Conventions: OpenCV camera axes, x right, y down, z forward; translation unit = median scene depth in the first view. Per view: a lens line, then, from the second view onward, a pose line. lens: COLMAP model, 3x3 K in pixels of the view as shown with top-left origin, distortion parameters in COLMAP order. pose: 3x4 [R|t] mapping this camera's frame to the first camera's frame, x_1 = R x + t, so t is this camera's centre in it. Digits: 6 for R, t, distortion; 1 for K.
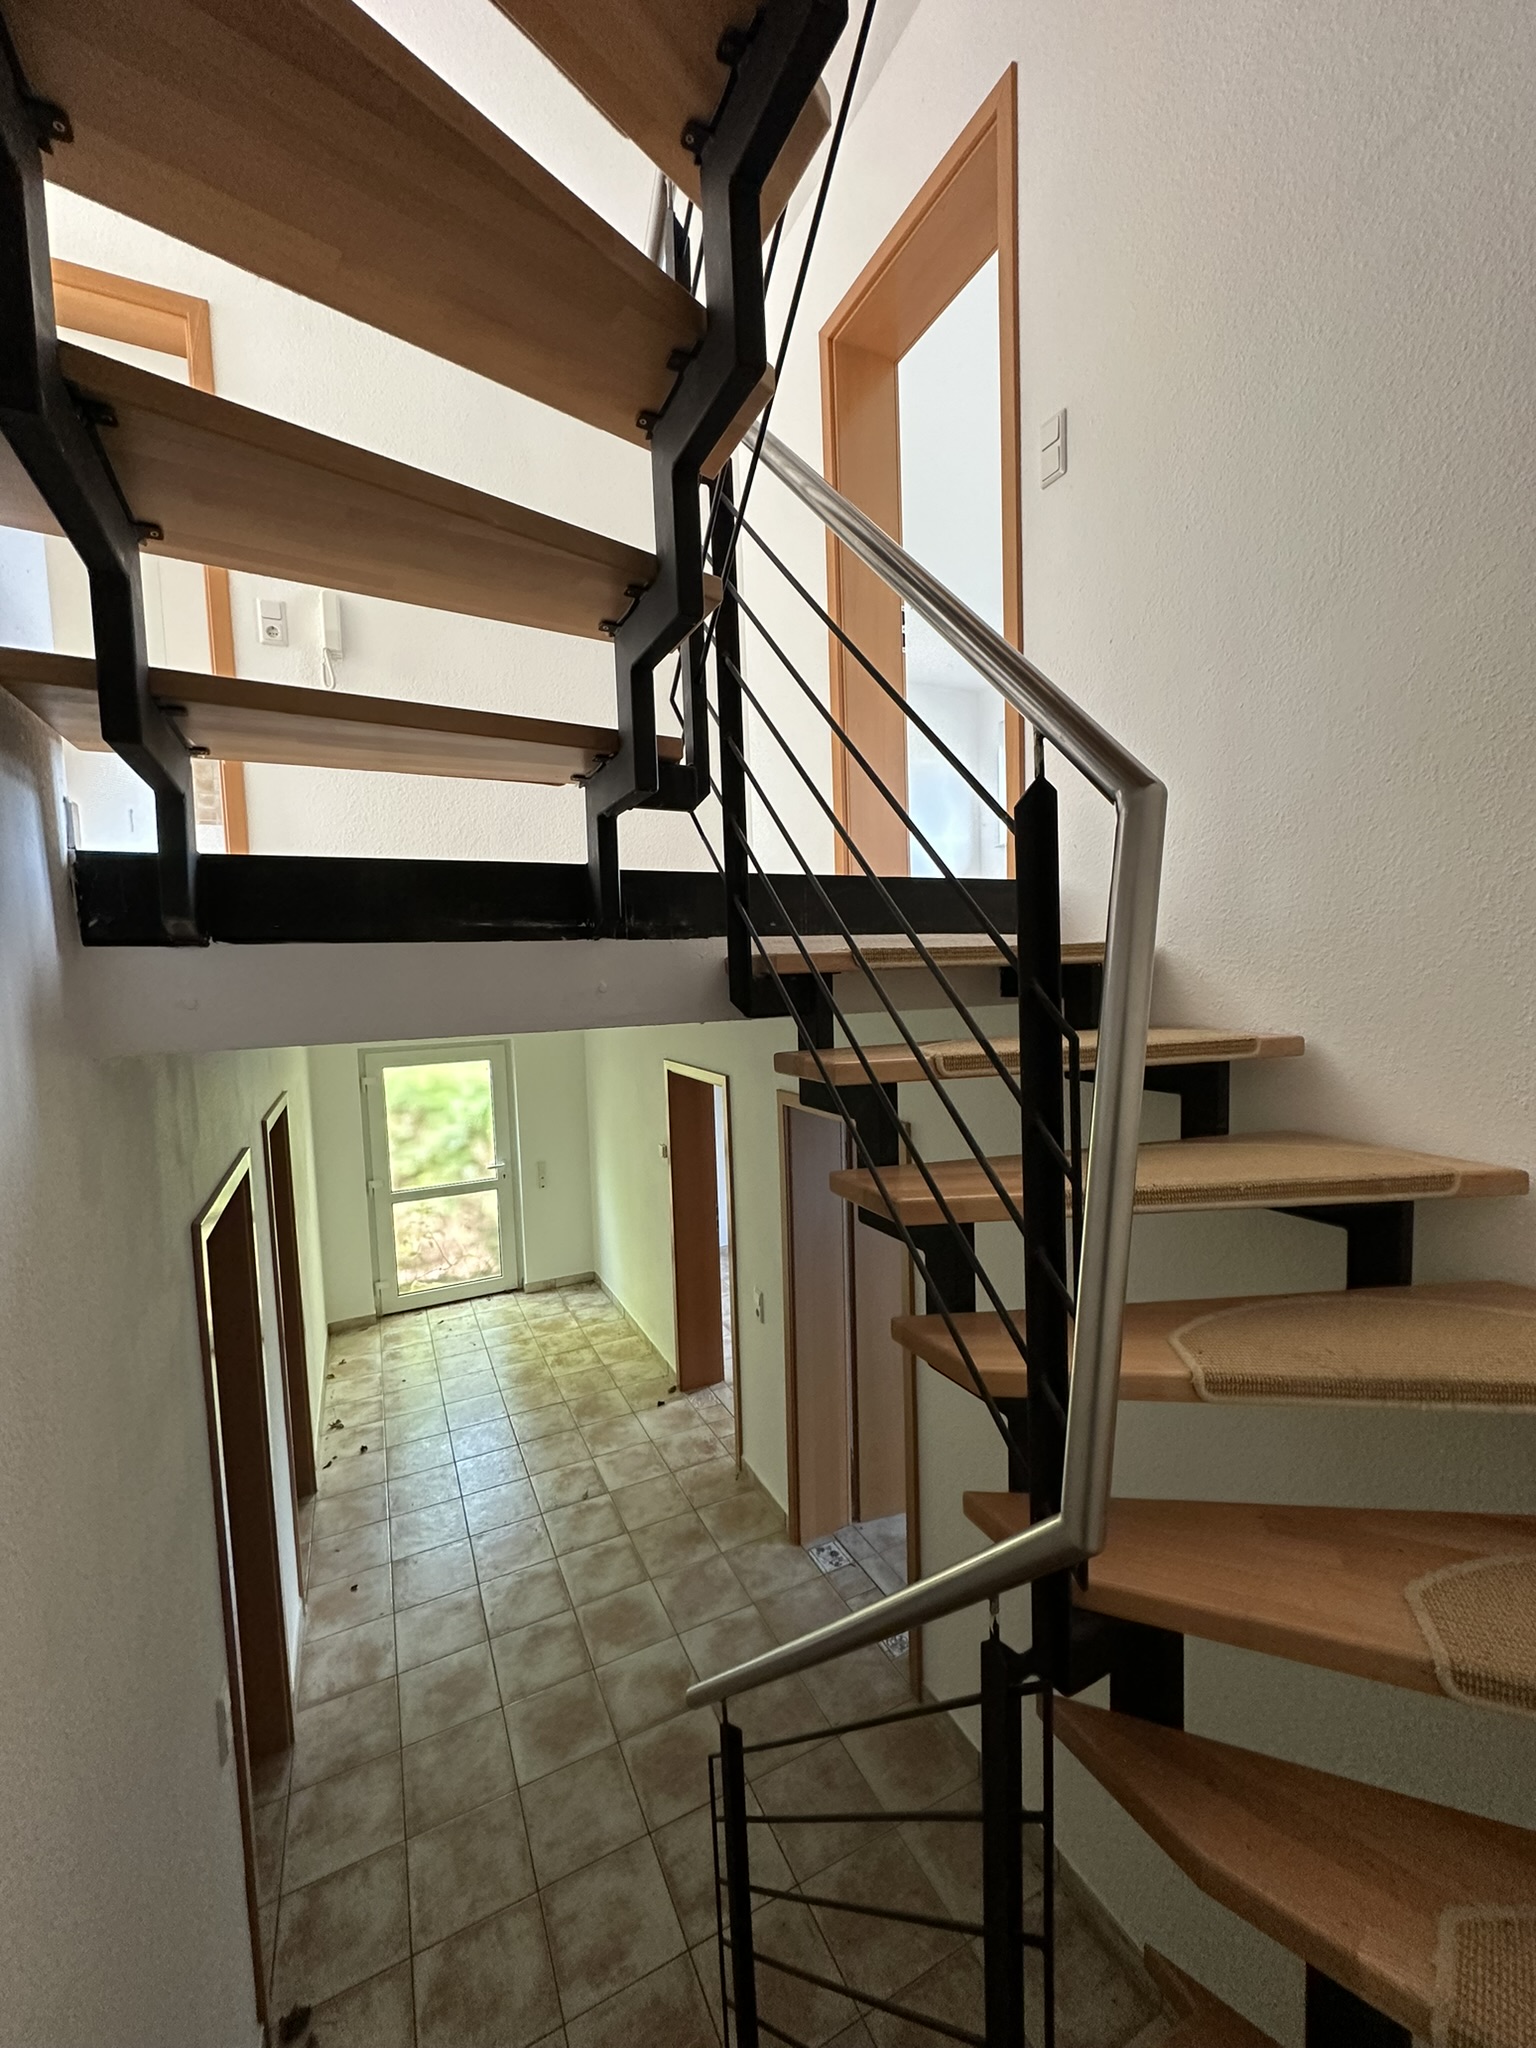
lens RADIAL K [[816.6, 0, 770.9], [0, 816.6, 1027.3], [0, 0, 1]] dist [-0.002507, 0.000611]
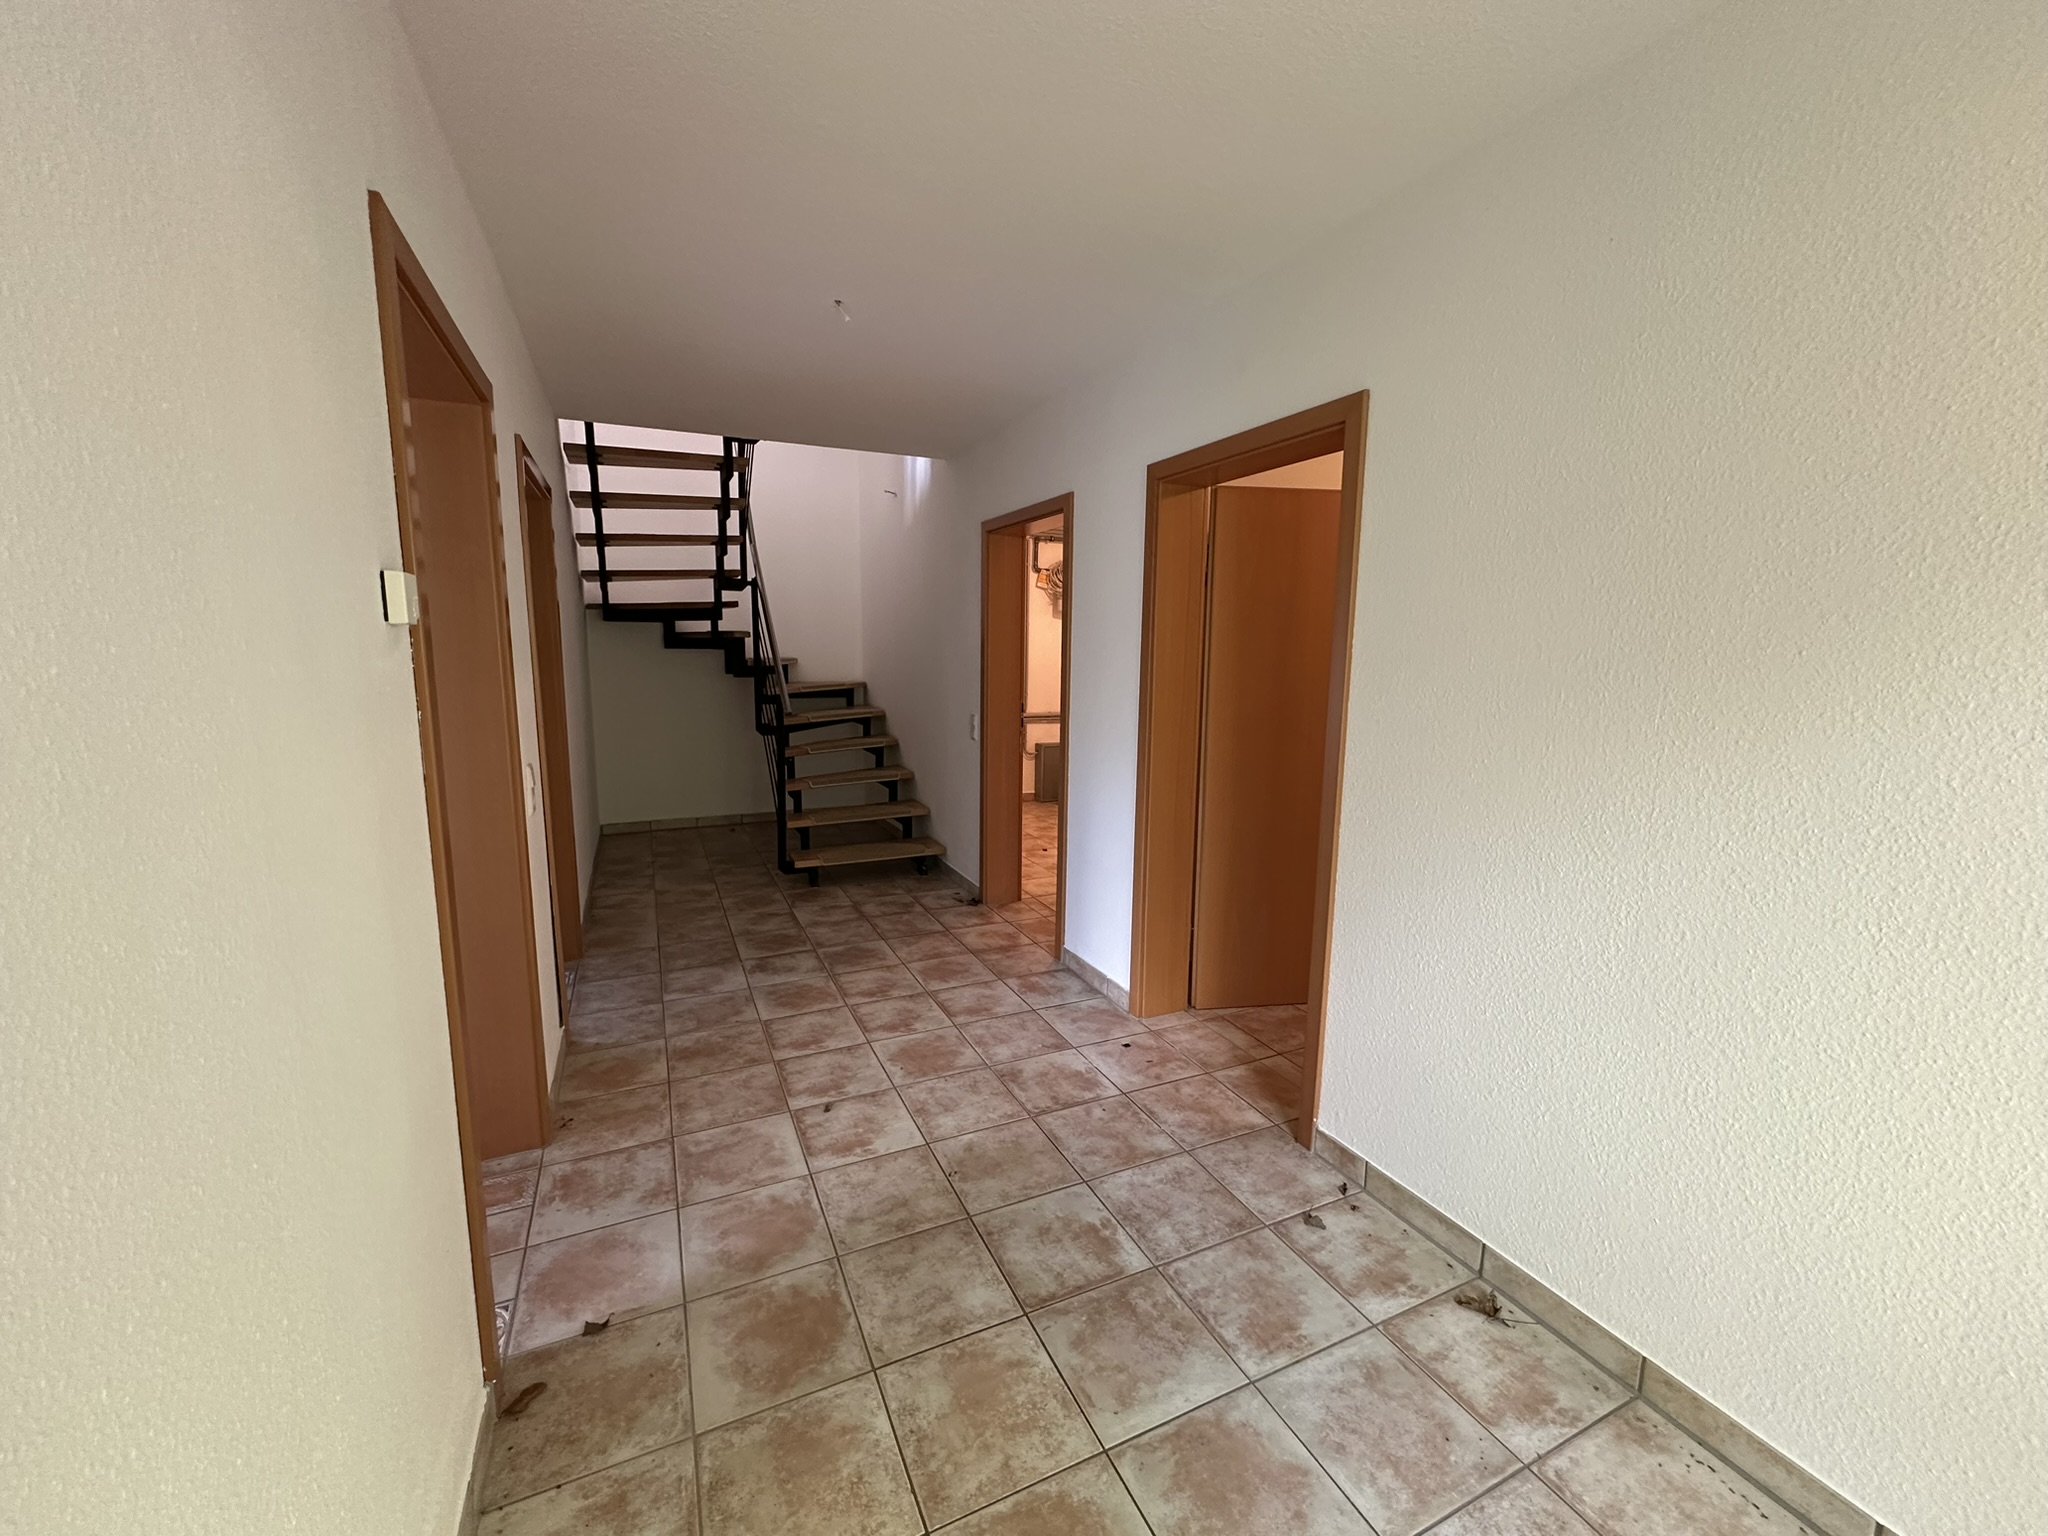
lens RADIAL K [[816.6, 0, 1019.2], [0, 816.6, 766.4], [0, 0, 1]] dist [-0.002507, 0.000611]
pose [[-0.999338, 0.016393, 0.032467, -0.406788], [0.022933, 0.976858, 0.212657, 0.197768], [-0.028229, 0.213260, -0.976587, 1.585180]]
